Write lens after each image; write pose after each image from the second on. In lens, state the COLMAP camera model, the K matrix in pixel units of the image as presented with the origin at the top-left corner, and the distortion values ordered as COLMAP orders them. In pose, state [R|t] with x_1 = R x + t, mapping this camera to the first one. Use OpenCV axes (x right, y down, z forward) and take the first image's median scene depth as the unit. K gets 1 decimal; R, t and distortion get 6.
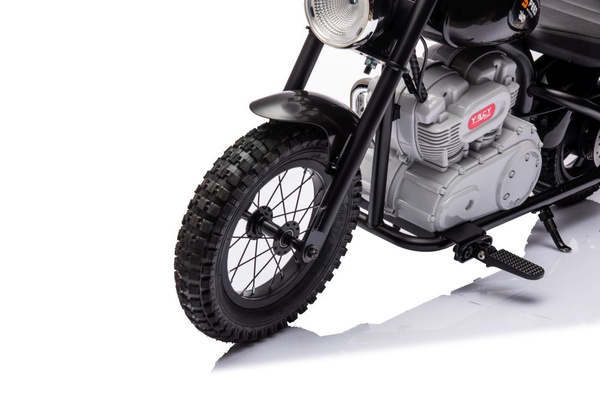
lens RADIAL K [[1310.5, 0, 300.0], [0, 1310.5, 200.0], [0, 0, 1]] dist [0.373969, 0.304183]
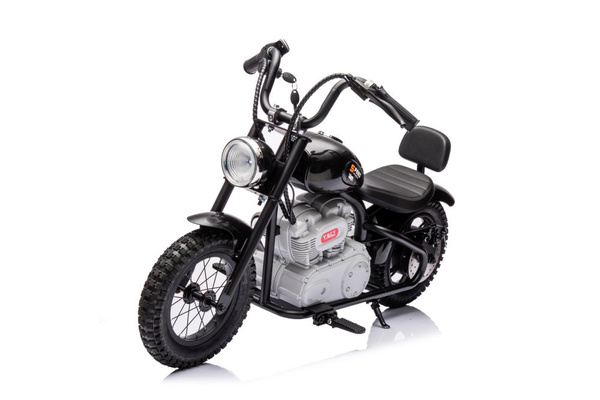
lens RADIAL K [[1067.8, 0, 300.0], [0, 1067.8, 200.0], [0, 0, 1]] dist [0.287206, 0.032947]
pose [[0.998247, 0.024456, 0.053896, 0.027918], [-0.016192, 0.988741, -0.148760, 0.094929], [-0.056927, 0.147627, 0.987404, -0.334296]]
